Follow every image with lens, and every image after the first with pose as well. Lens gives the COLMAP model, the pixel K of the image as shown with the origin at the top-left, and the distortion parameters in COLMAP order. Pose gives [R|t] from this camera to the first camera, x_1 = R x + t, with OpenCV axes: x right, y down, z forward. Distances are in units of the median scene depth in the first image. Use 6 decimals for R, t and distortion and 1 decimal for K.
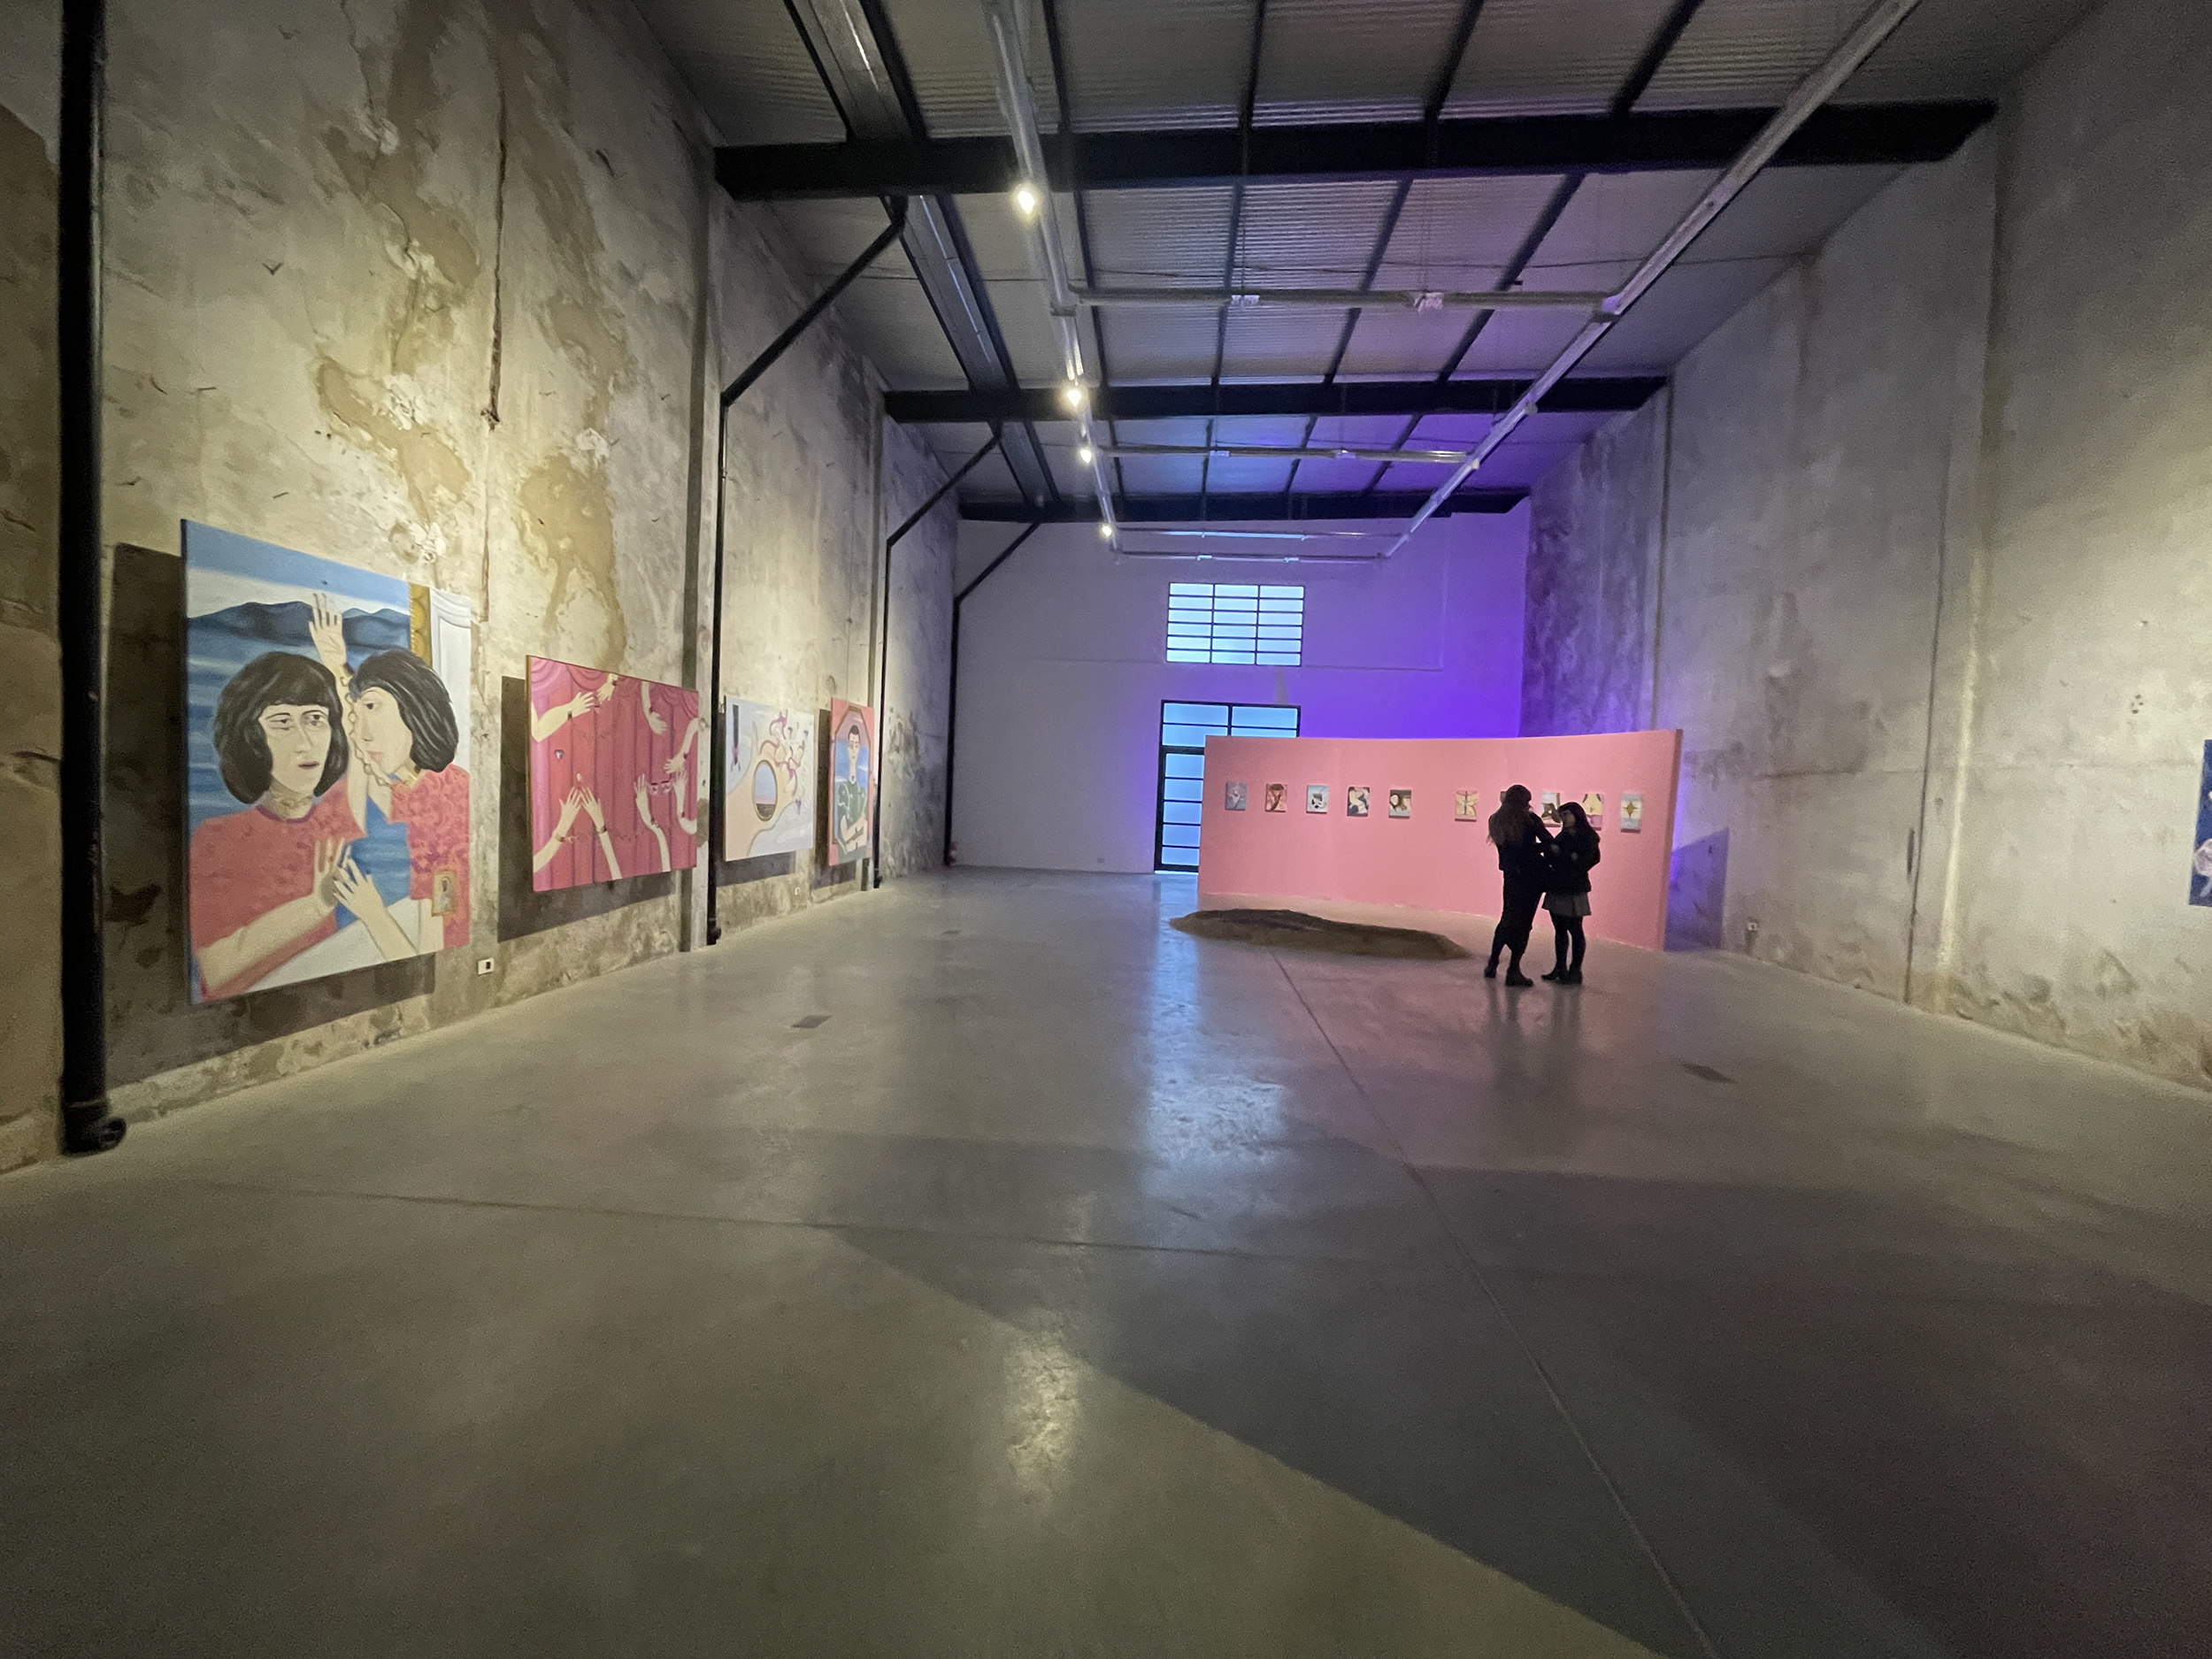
lens RADIAL K [[909.2, 0, 1106.0], [0, 909.2, 829.5], [0, 0, 1]] dist [0.001641, 0.000347]
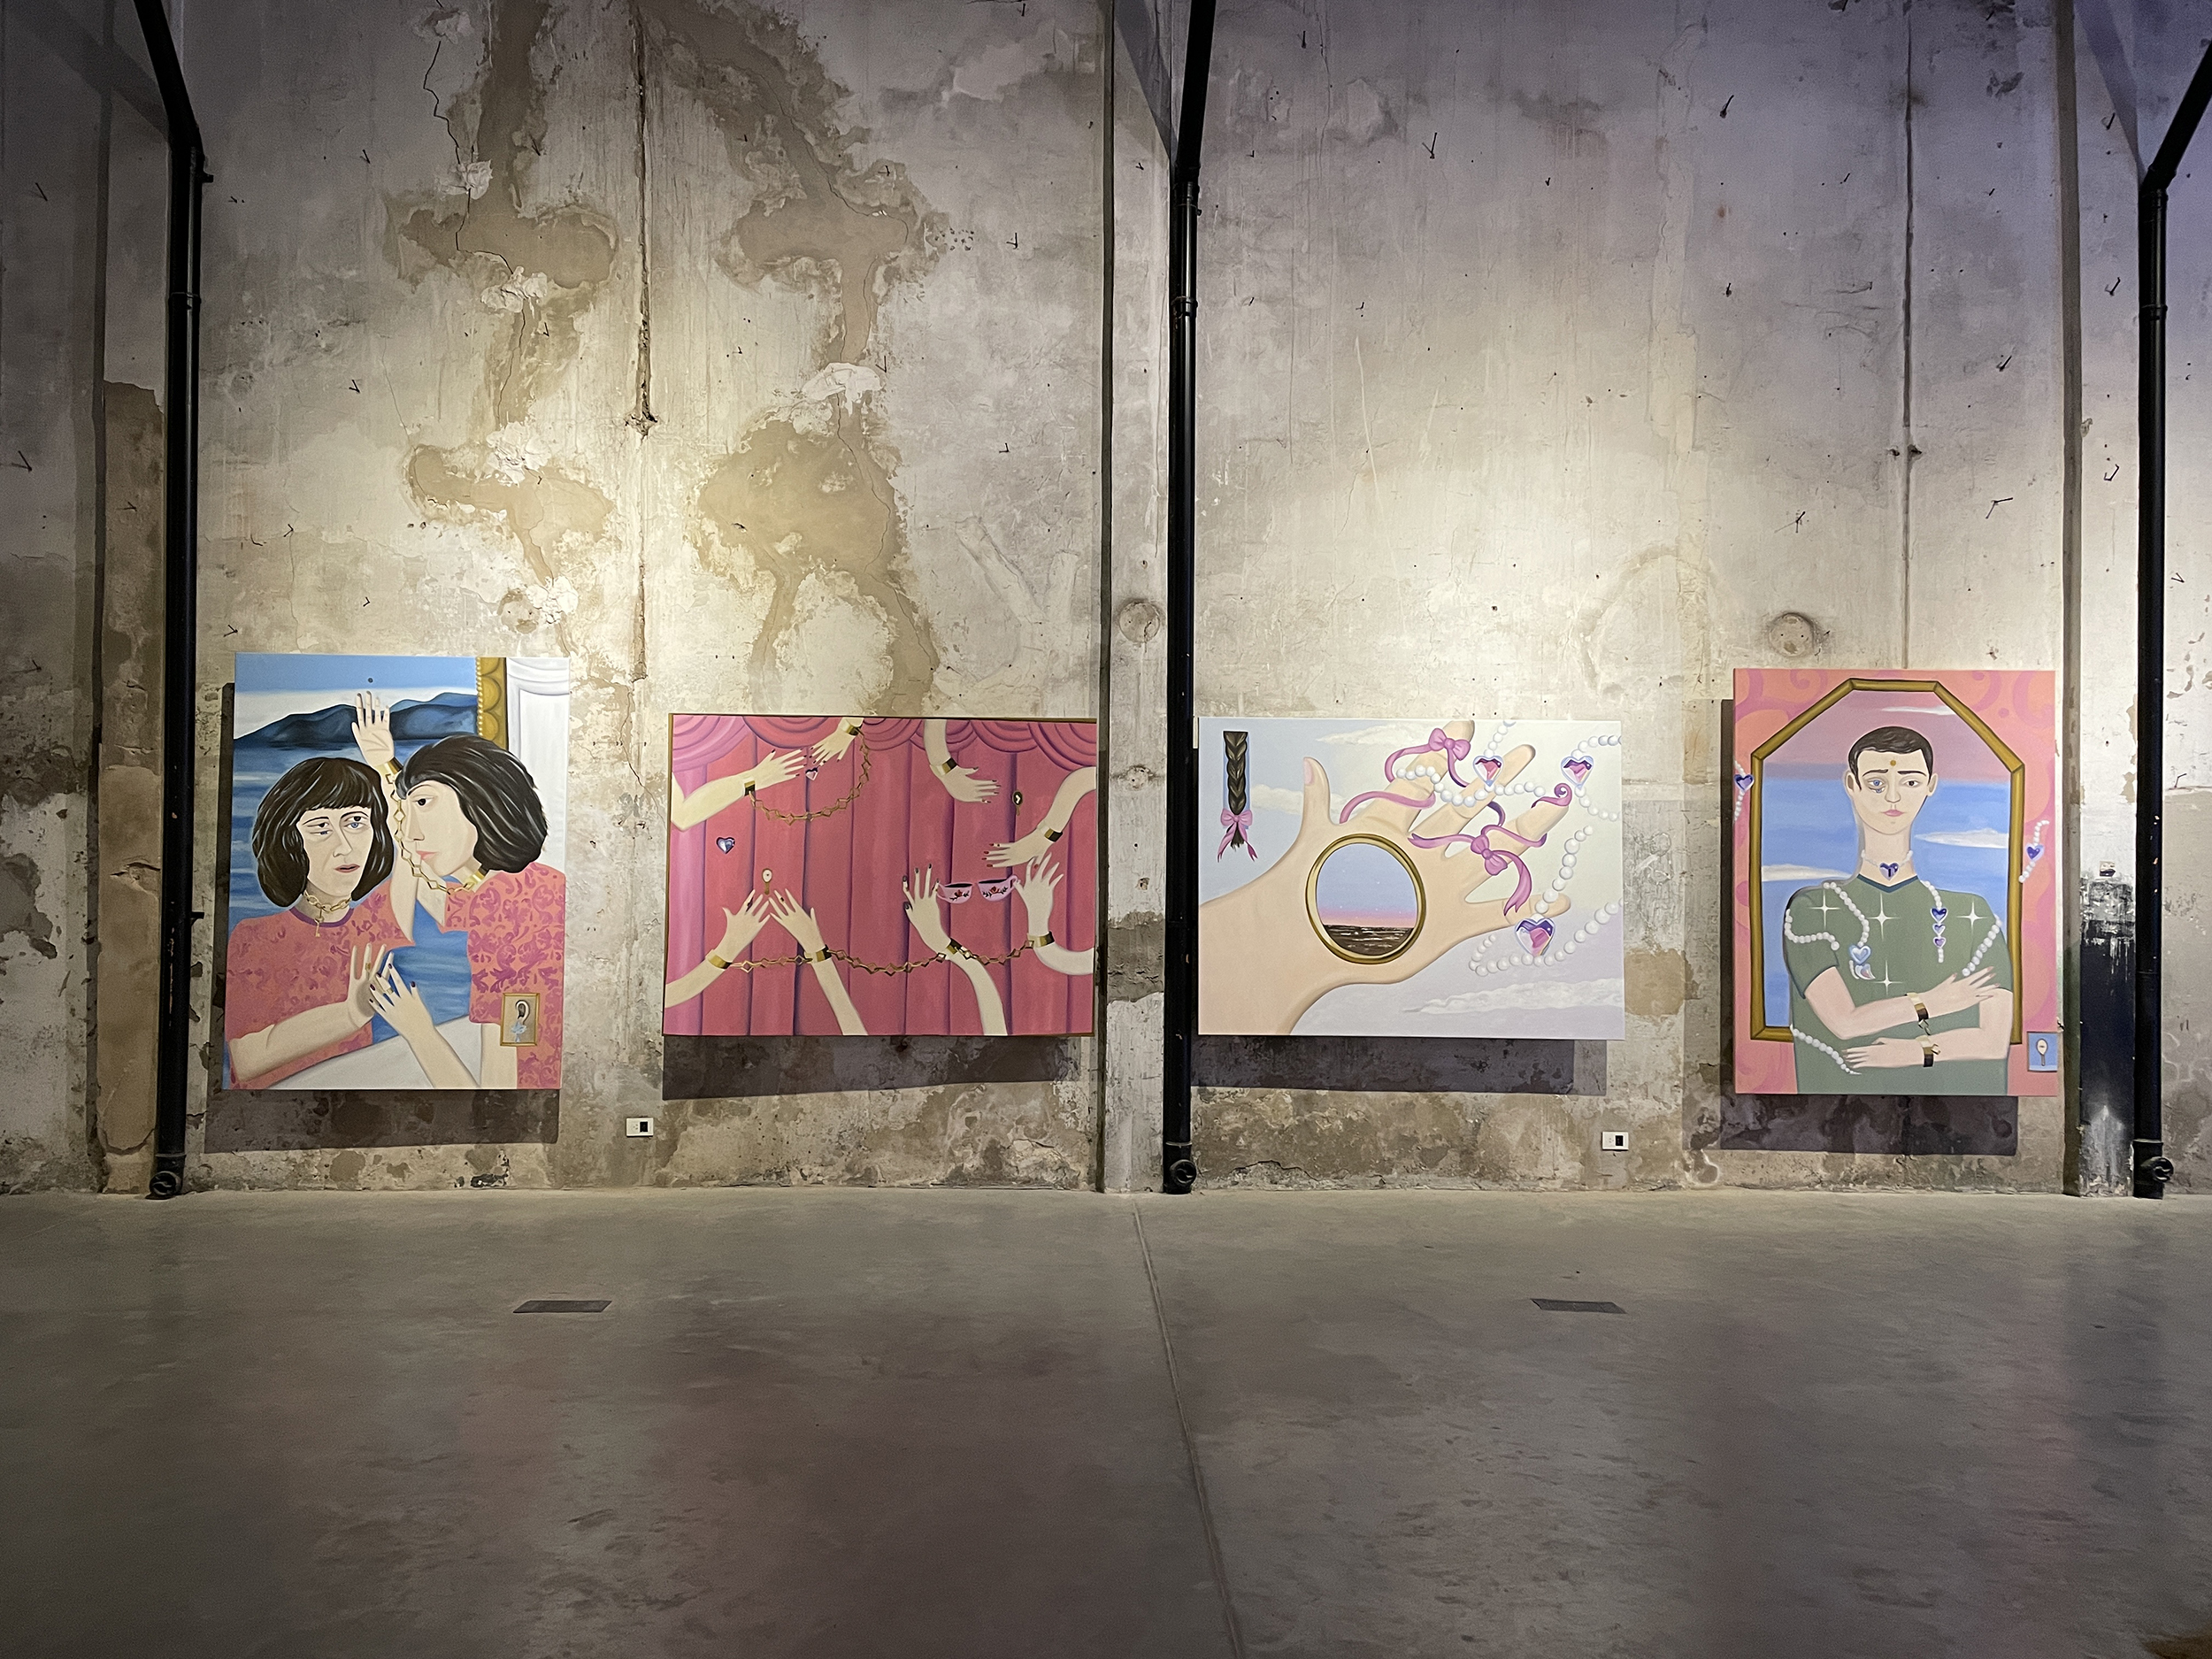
lens RADIAL K [[1659.1, 0, 1106.0], [0, 1659.1, 829.5], [0, 0, 1]] dist [0.095847, -0.126425]
pose [[0.094404, -0.054441, -0.994044, 0.861581], [-0.048046, 0.997091, -0.059171, -0.037913], [0.994374, 0.053346, 0.091514, 1.412345]]
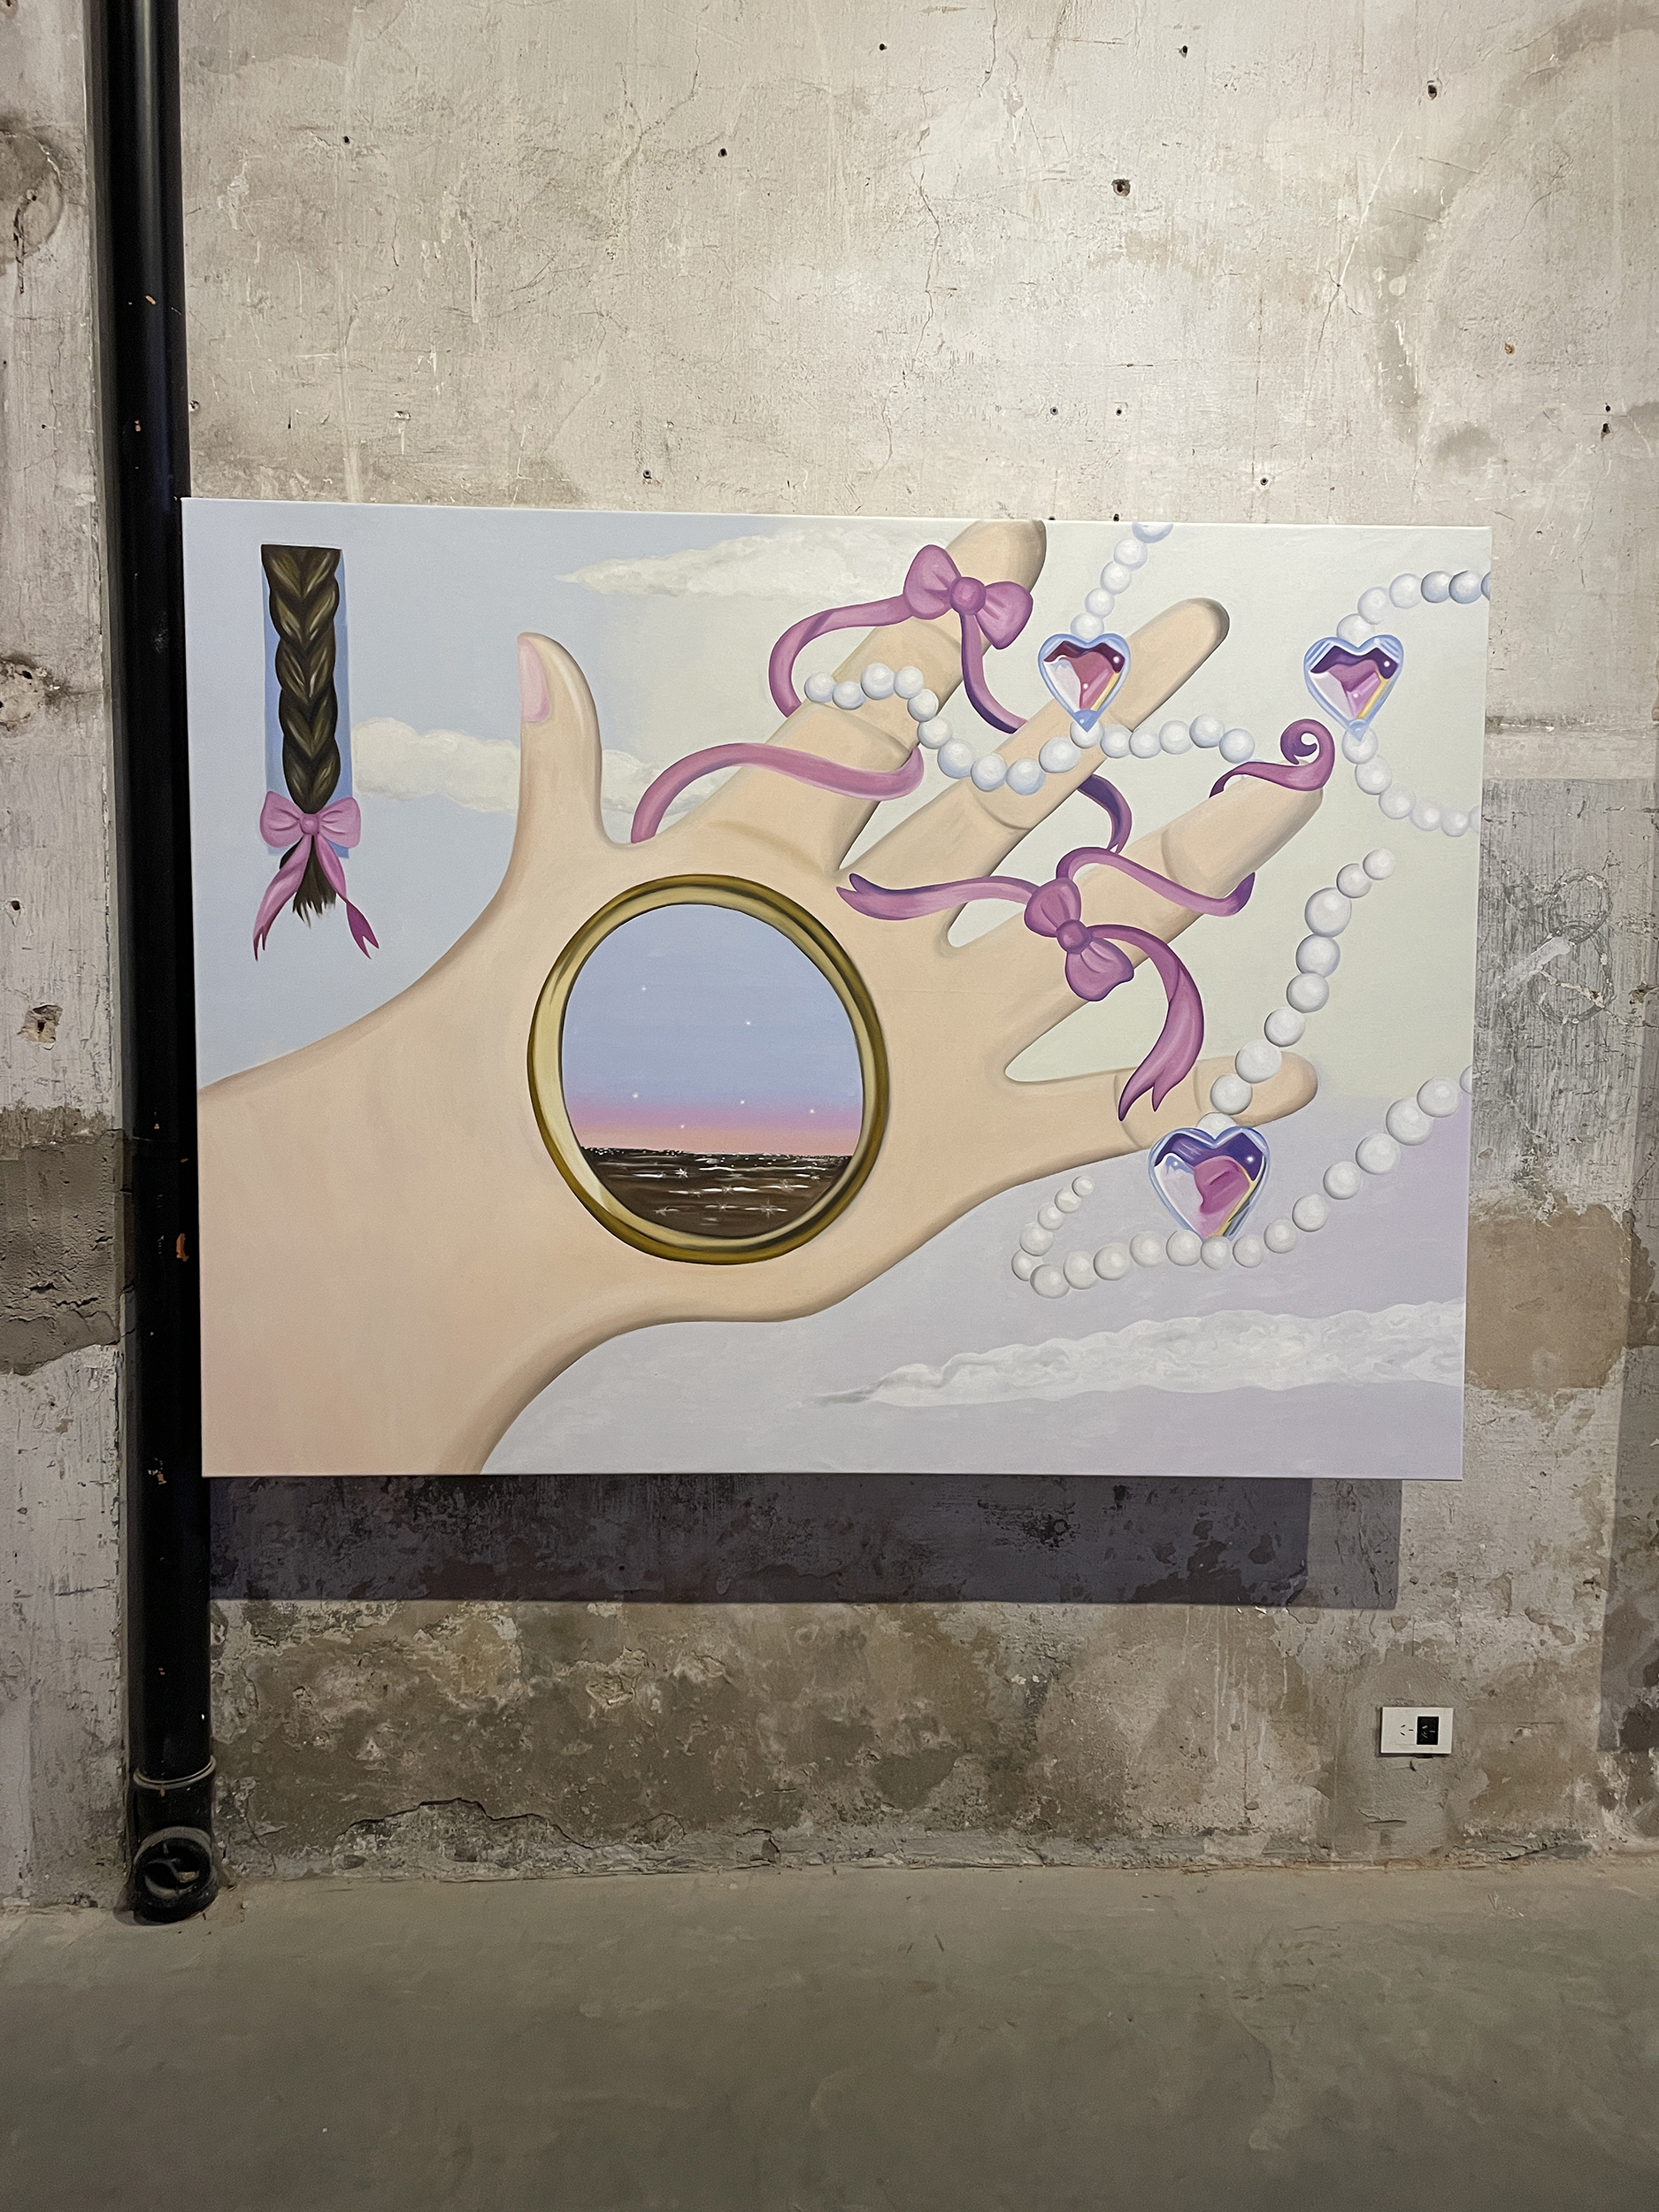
lens RADIAL K [[1659.1, 0, 829.5], [0, 1659.1, 1106.0], [0, 0, 1]] dist [0.095847, -0.126425]
pose [[0.097700, 0.057389, -0.993560, -0.153111], [-0.050000, 0.997358, 0.052692, -0.095673], [0.993959, 0.044530, 0.100312, 1.788697]]
